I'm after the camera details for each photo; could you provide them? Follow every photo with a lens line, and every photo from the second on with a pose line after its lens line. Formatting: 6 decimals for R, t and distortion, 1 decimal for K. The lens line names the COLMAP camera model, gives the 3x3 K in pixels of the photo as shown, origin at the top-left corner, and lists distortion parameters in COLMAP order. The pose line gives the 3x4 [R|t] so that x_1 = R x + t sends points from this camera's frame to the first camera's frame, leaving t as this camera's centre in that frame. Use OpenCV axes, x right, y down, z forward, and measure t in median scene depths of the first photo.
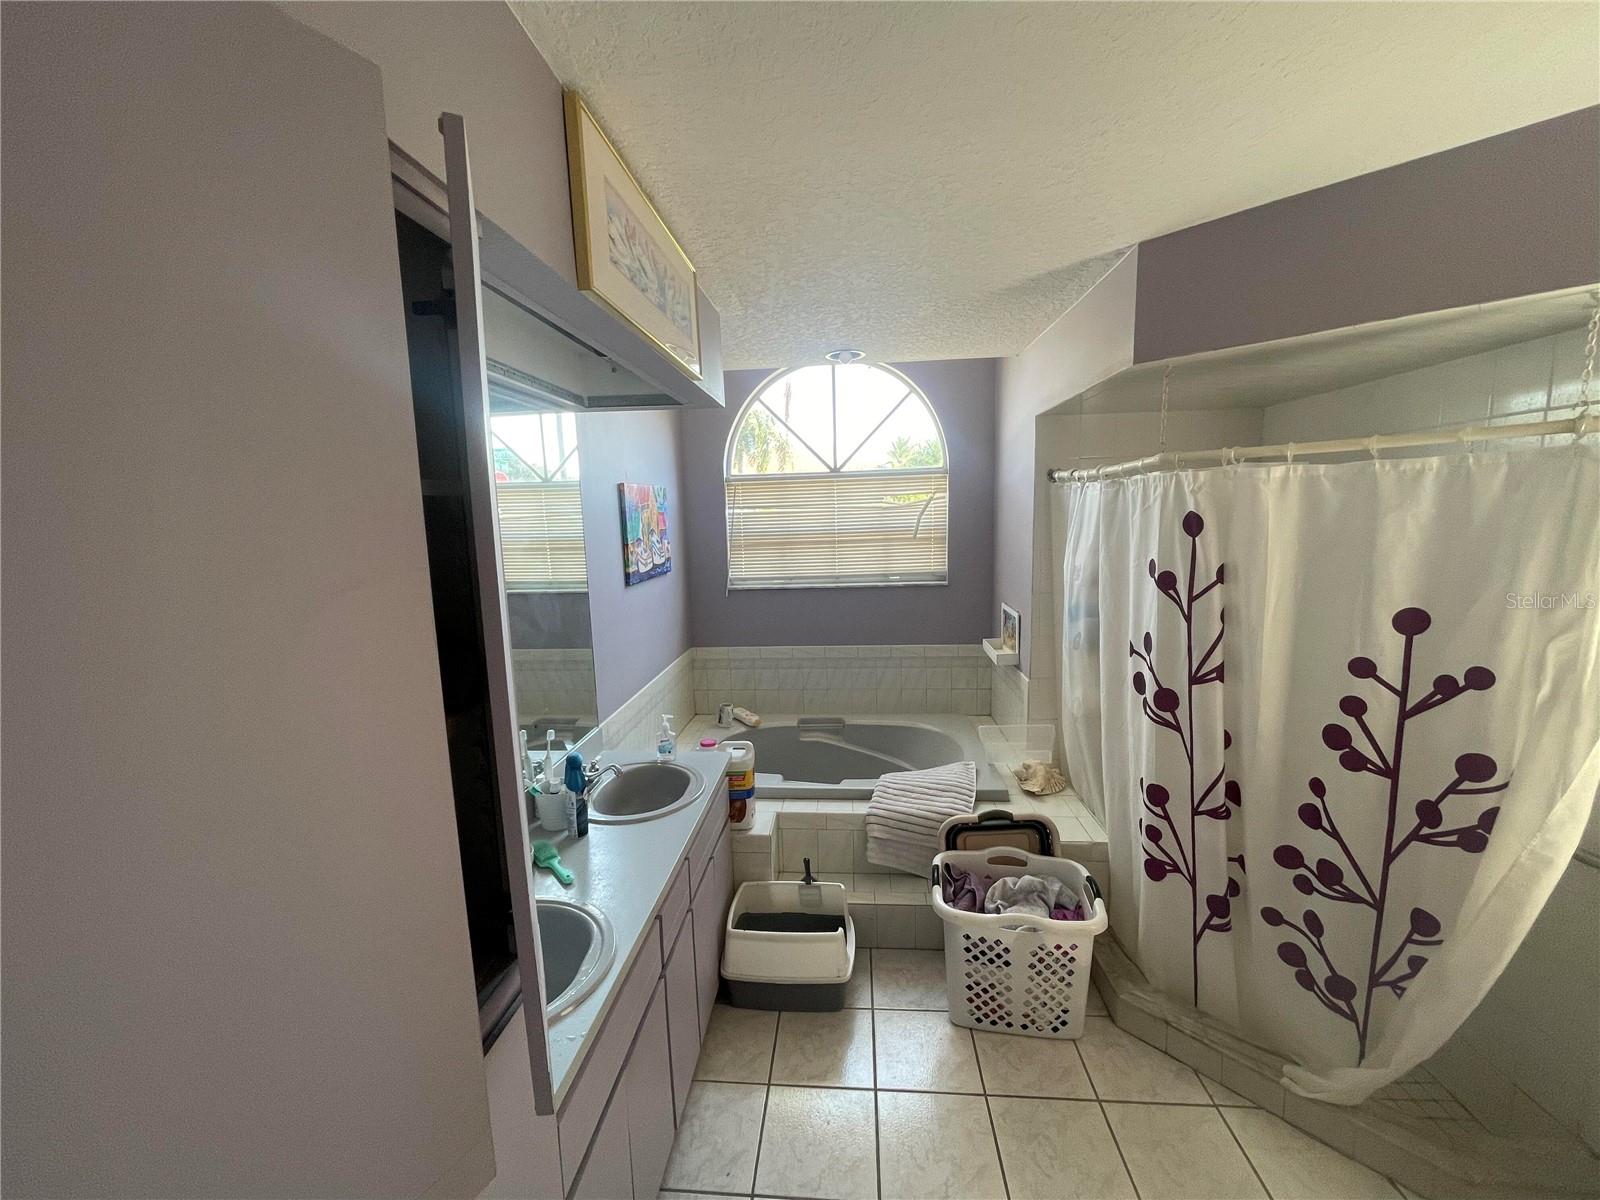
lens RADIAL K [[645.3, 0, 803.8], [0, 645.3, 604.2], [0, 0, 1]] dist [-0.001262, 0.000126]
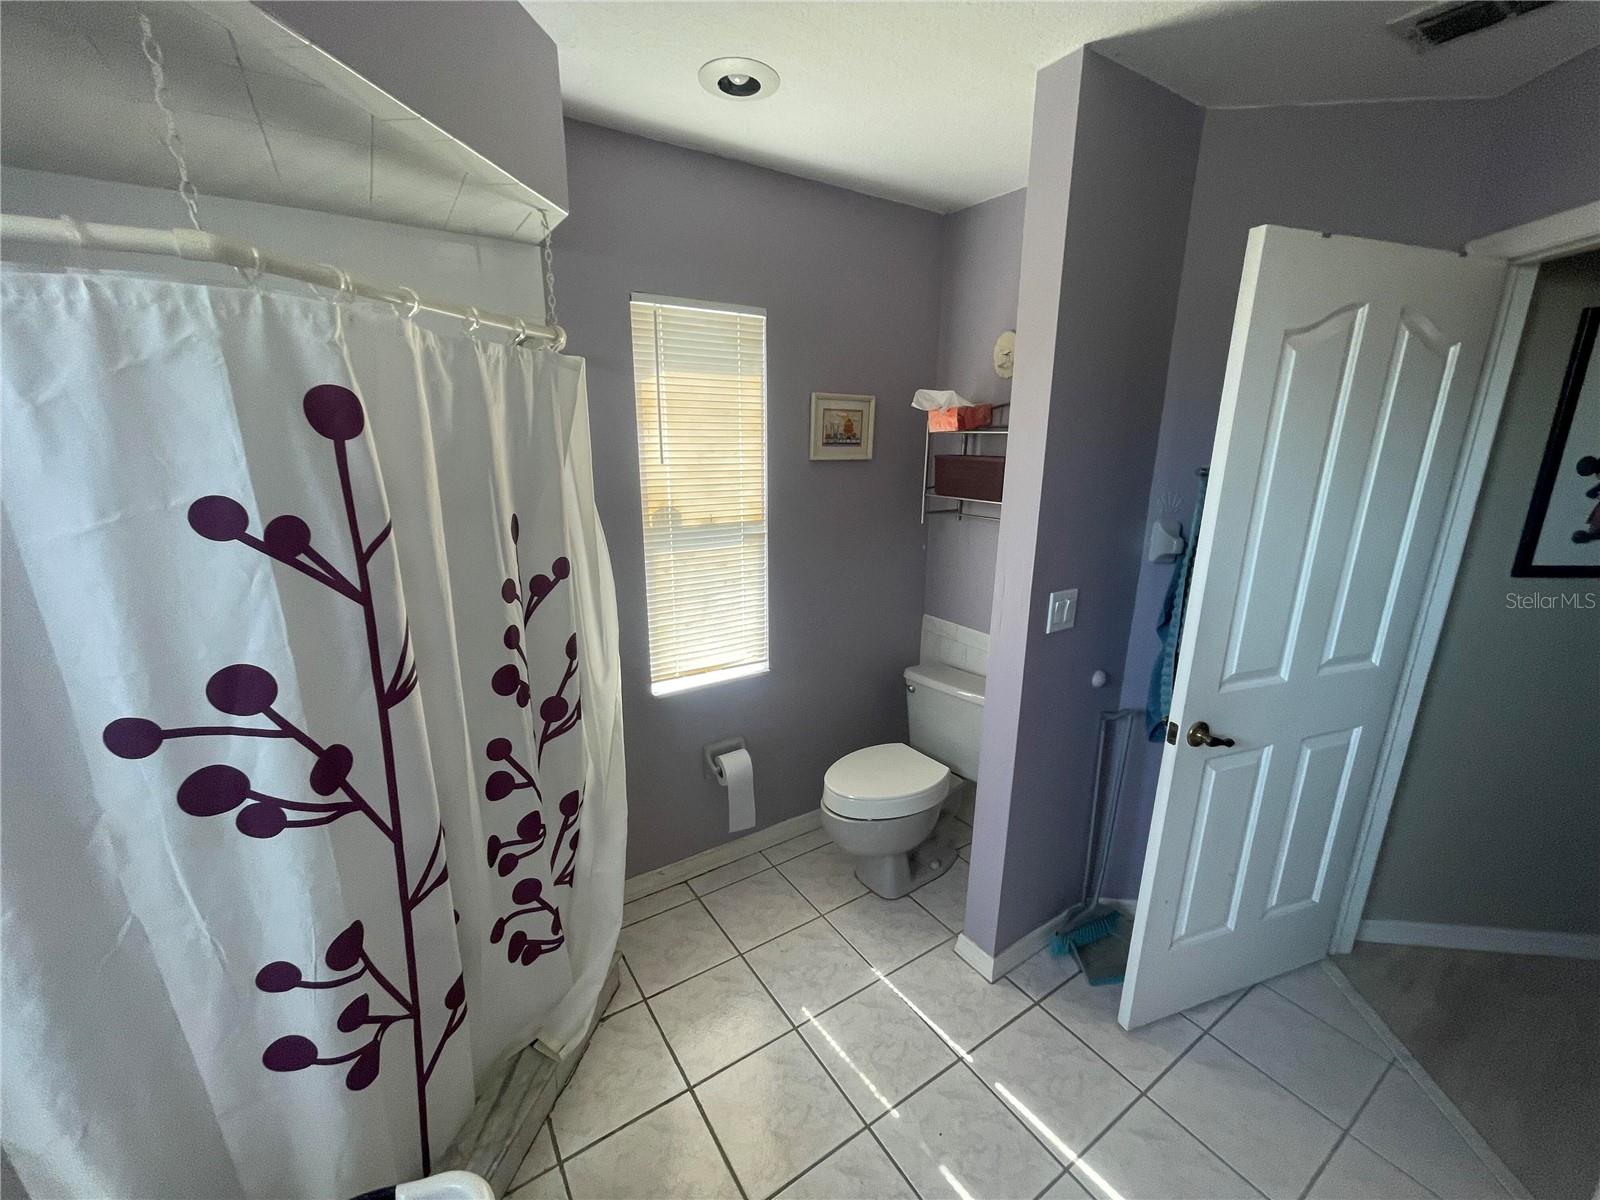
lens RADIAL K [[645.3, 0, 803.8], [0, 645.3, 604.2], [0, 0, 1]] dist [-0.001262, 0.000126]
pose [[-0.614313, -0.183756, 0.767368, -0.036887], [0.118632, 0.939943, 0.320052, -0.100985], [-0.780094, 0.287646, -0.555620, 1.036124]]
